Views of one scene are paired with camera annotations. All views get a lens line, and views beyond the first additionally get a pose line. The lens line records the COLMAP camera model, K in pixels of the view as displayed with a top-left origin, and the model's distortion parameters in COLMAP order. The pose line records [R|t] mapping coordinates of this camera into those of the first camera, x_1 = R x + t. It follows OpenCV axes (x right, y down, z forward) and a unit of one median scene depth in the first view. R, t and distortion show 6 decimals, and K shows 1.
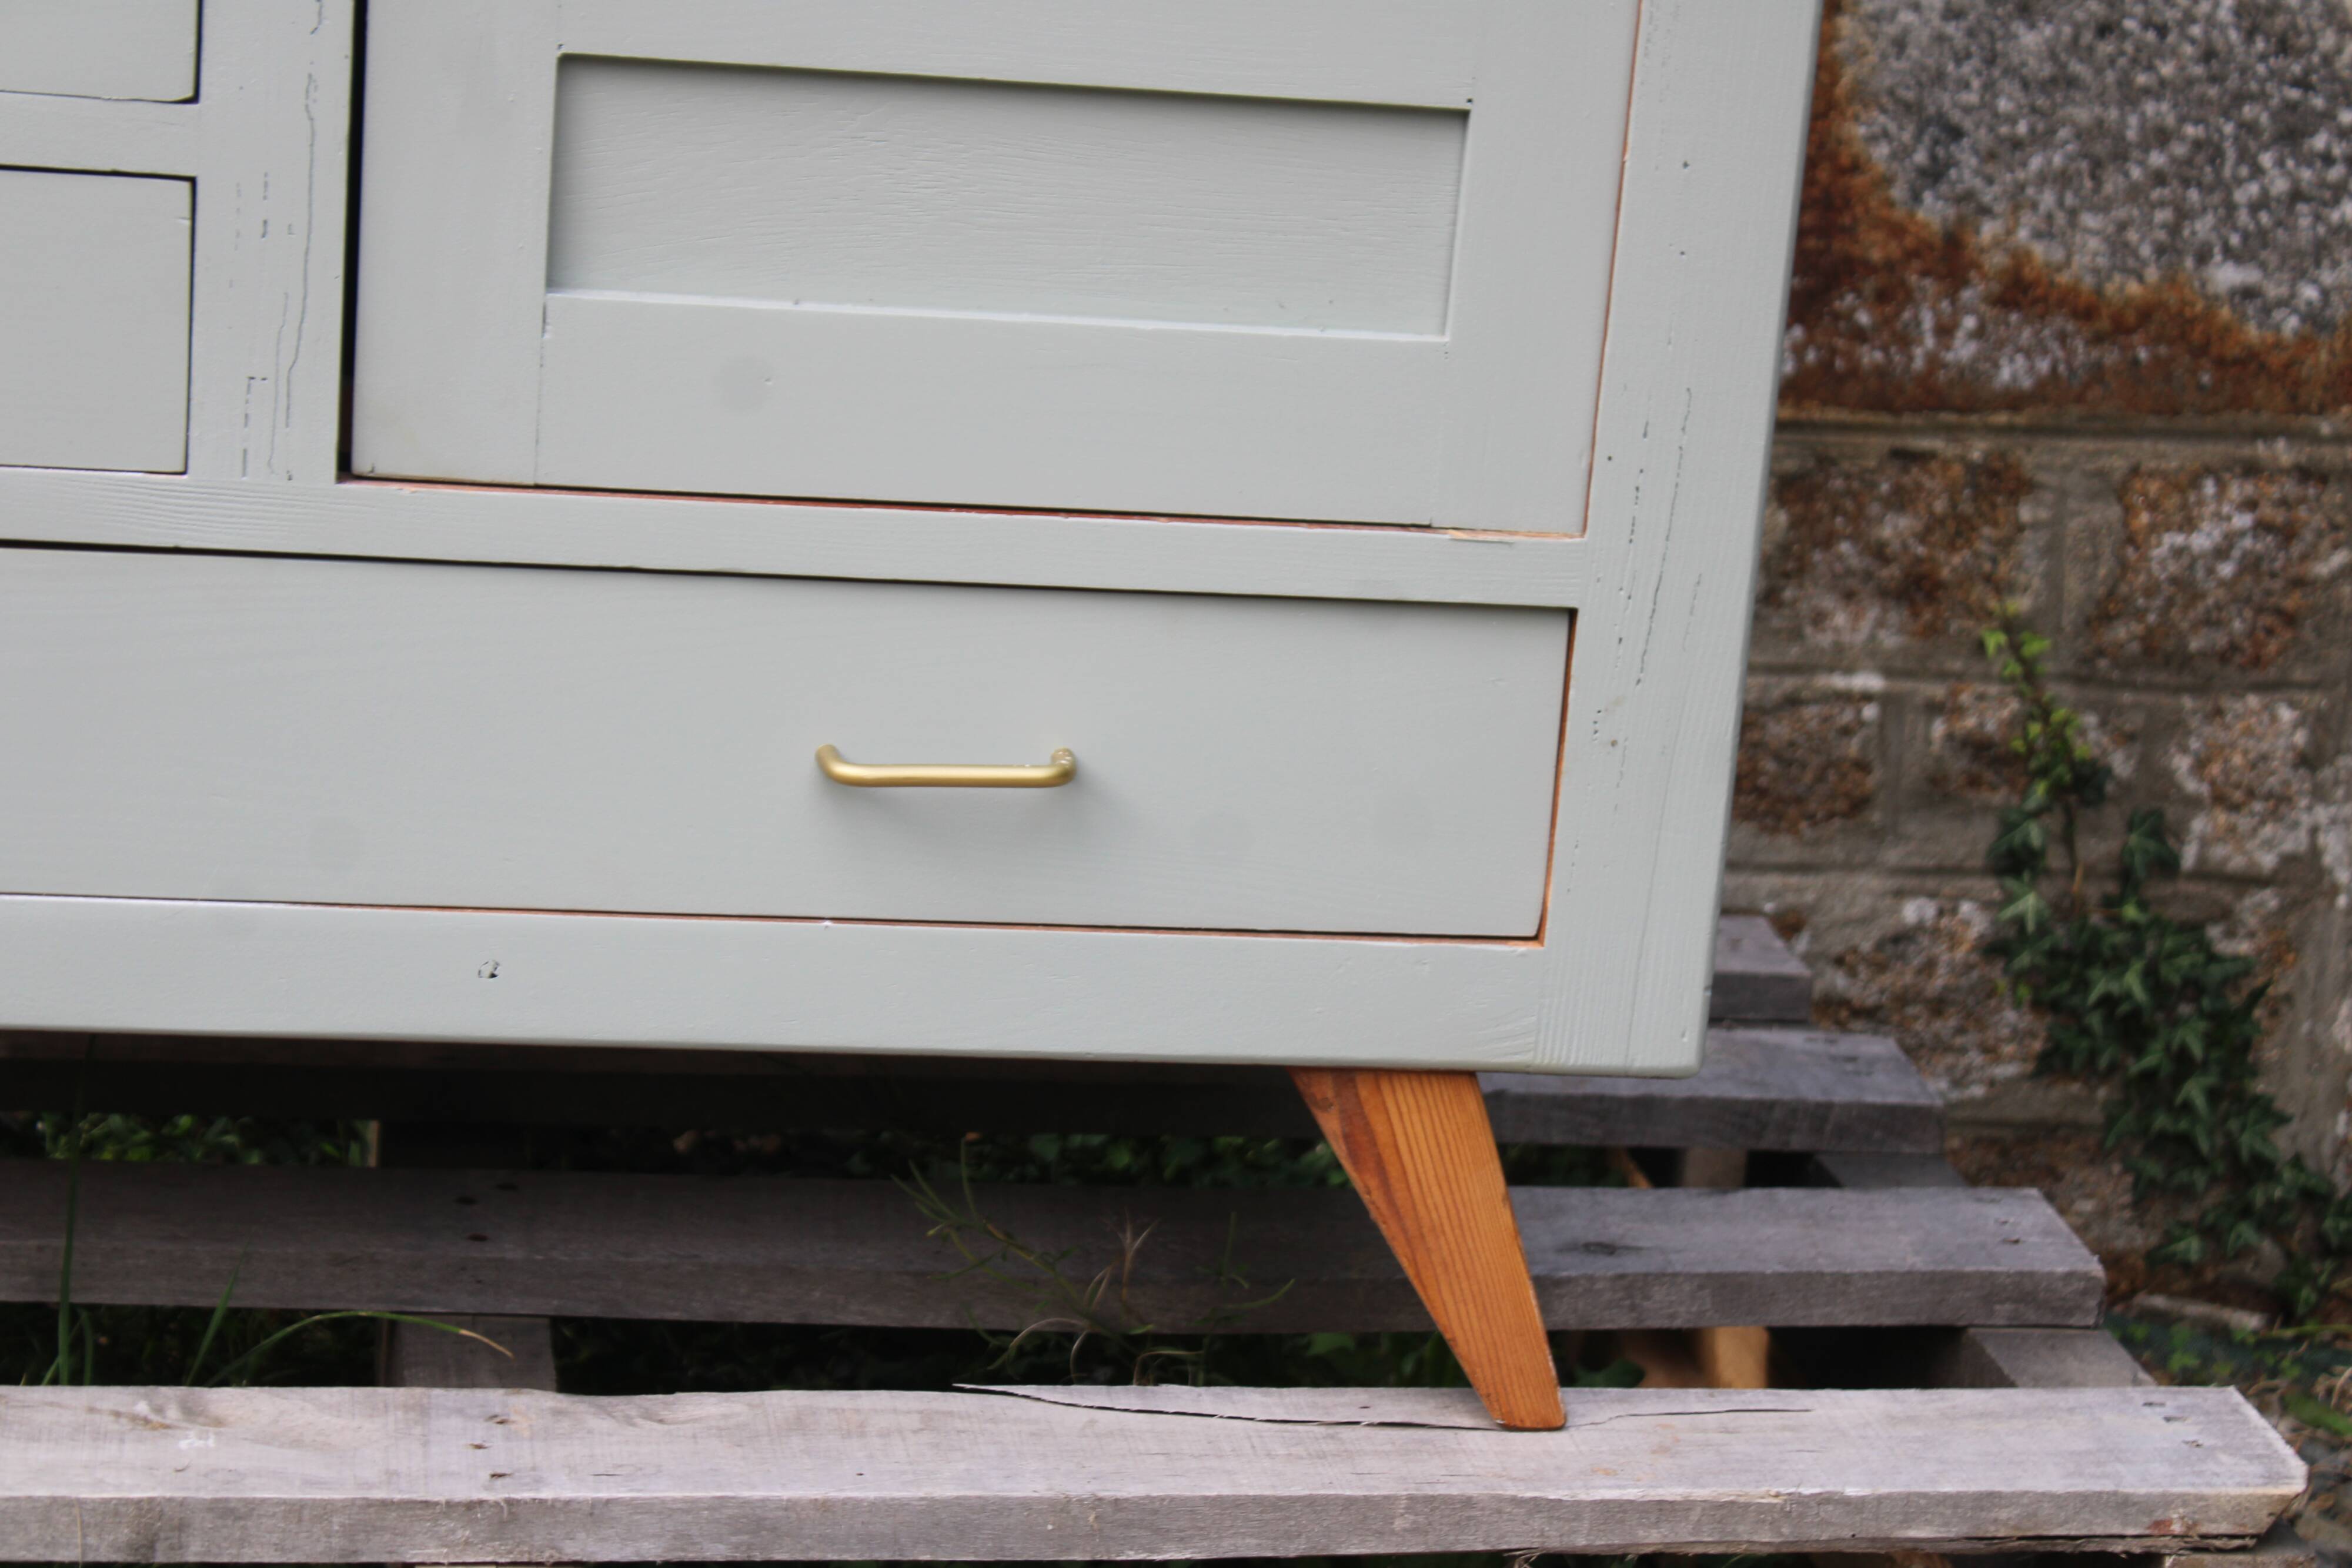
lens RADIAL K [[5235.9, 0, 1177.2], [0, 5235.9, 772.9], [0, 0, 1]] dist [0.070498, 0.000000]
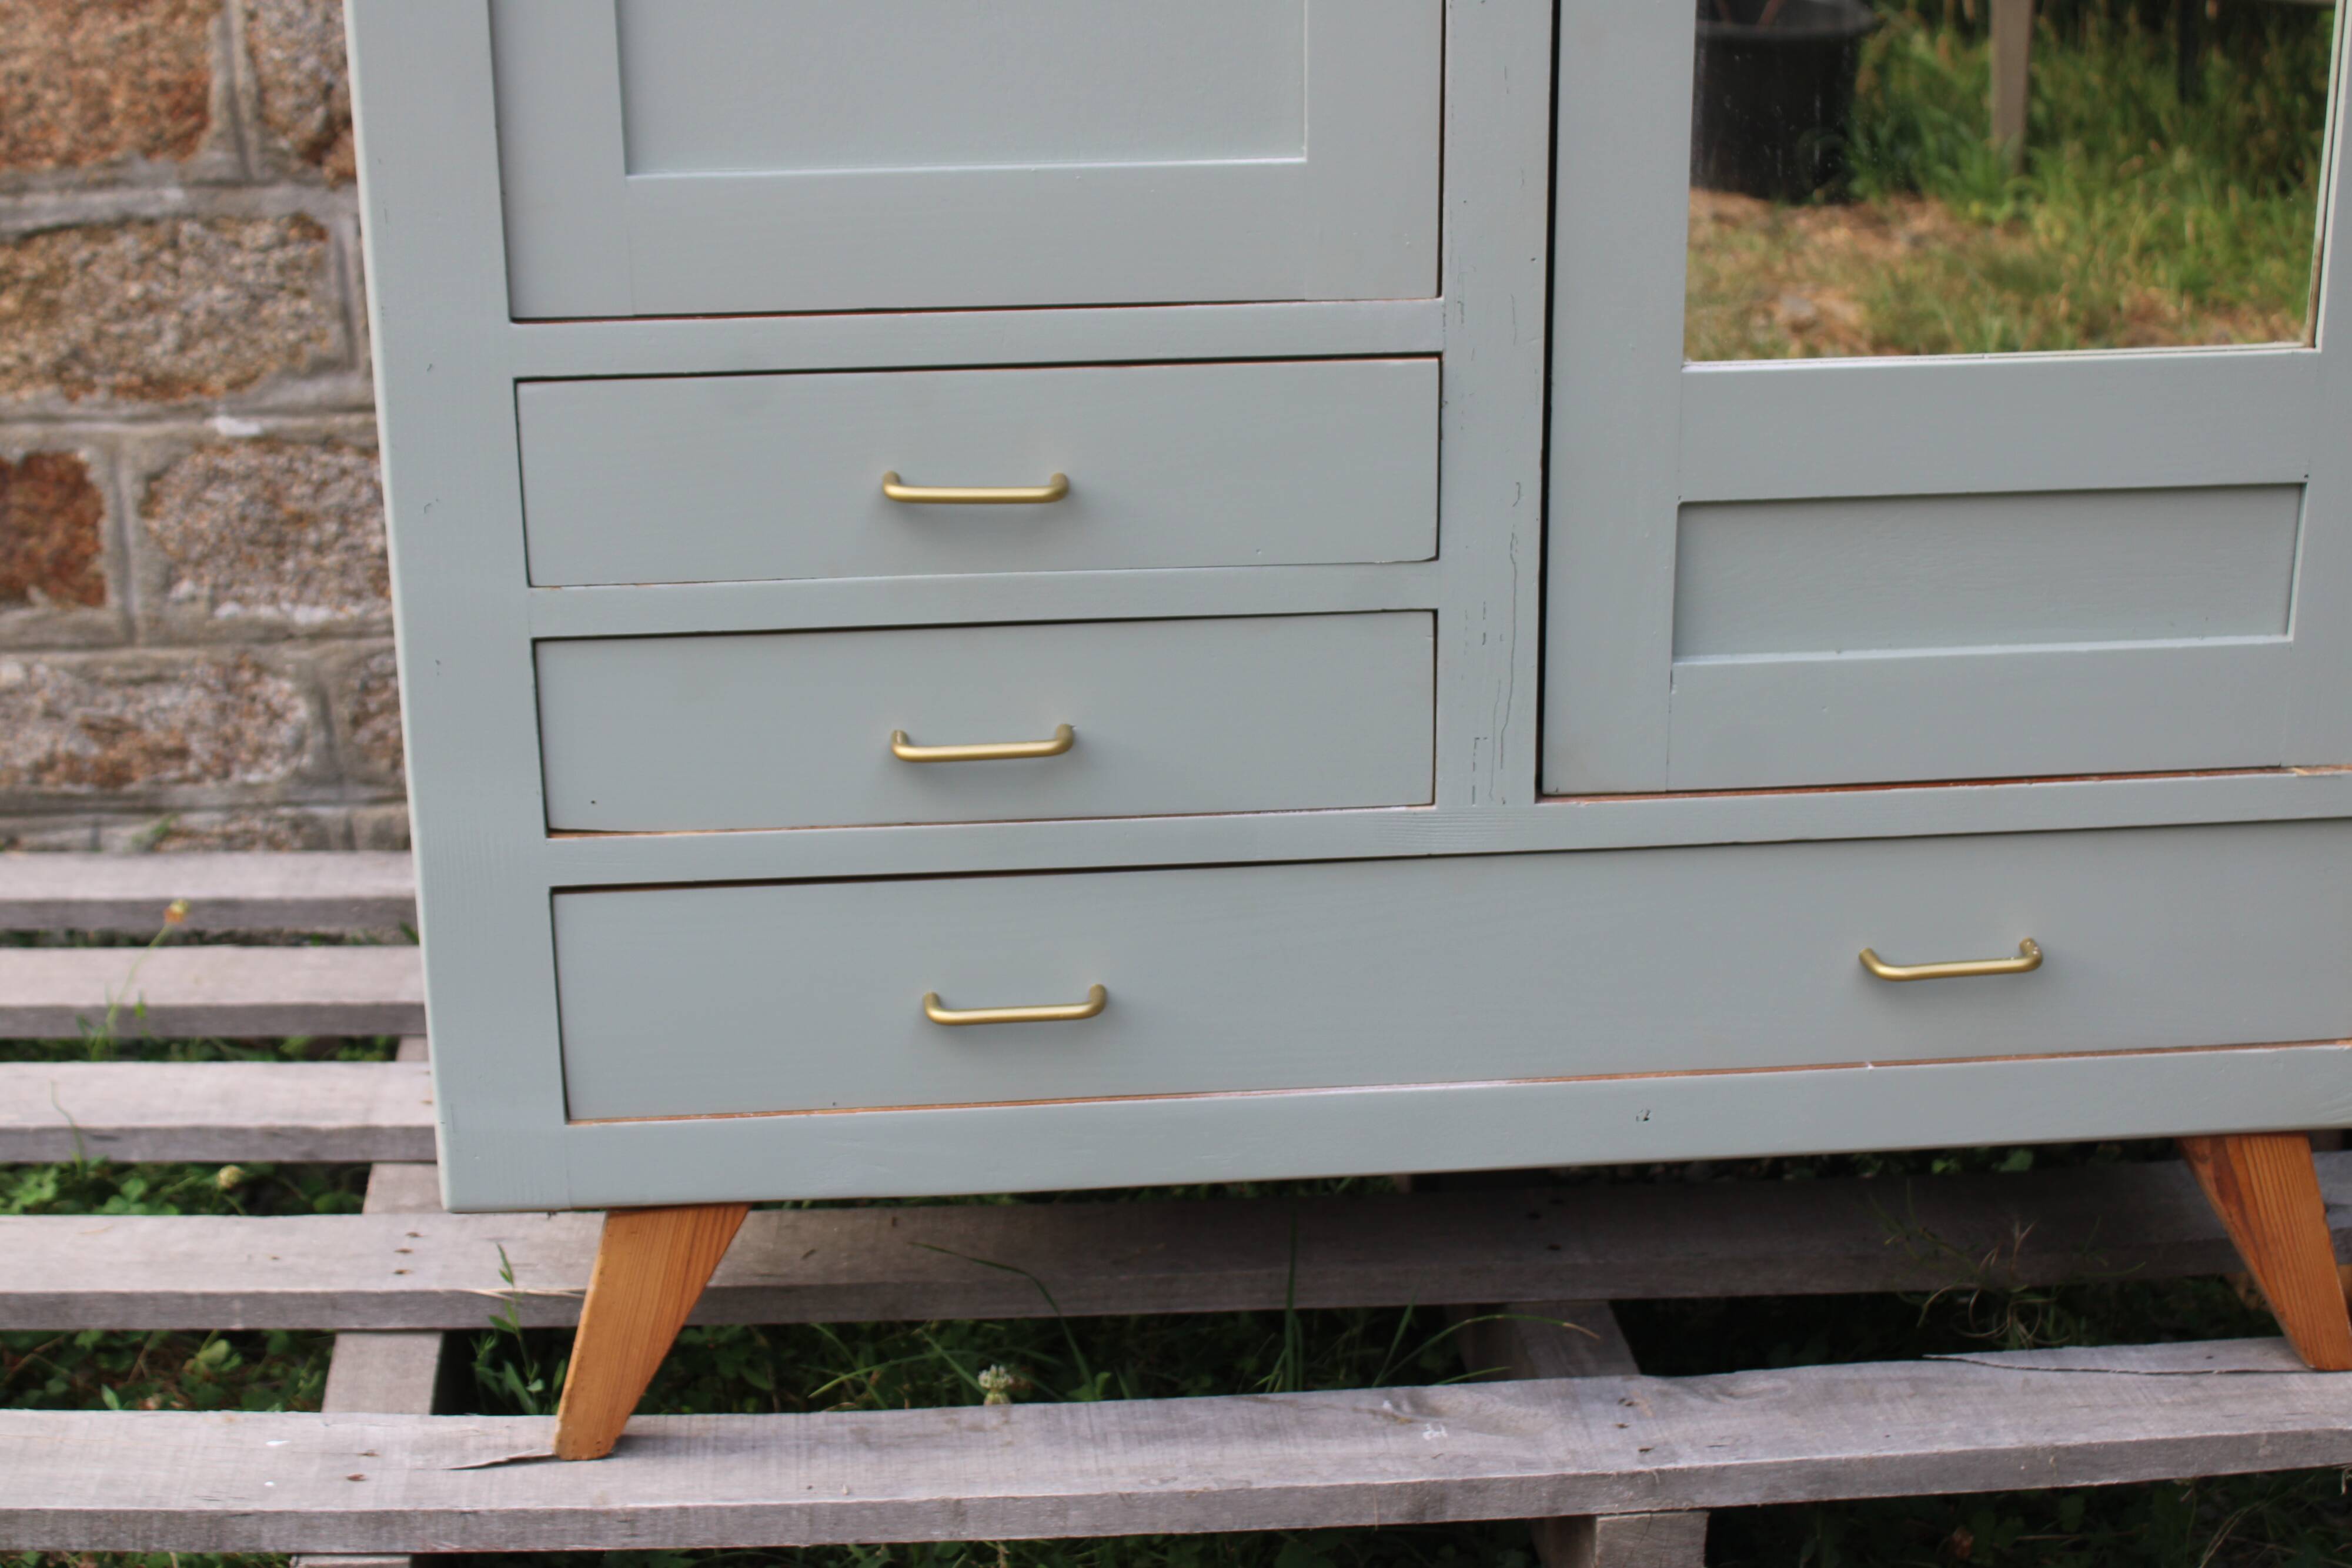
lens RADIAL K [[3602.5, 0, 1137.3], [0, 3602.5, 803.2], [0, 0, 1]] dist [-0.021539, 0.000000]
pose [[0.994343, -0.055496, -0.090571, -0.158314], [0.061987, 0.995583, 0.070506, -0.118321], [0.086258, -0.075721, 0.993391, 0.000317]]
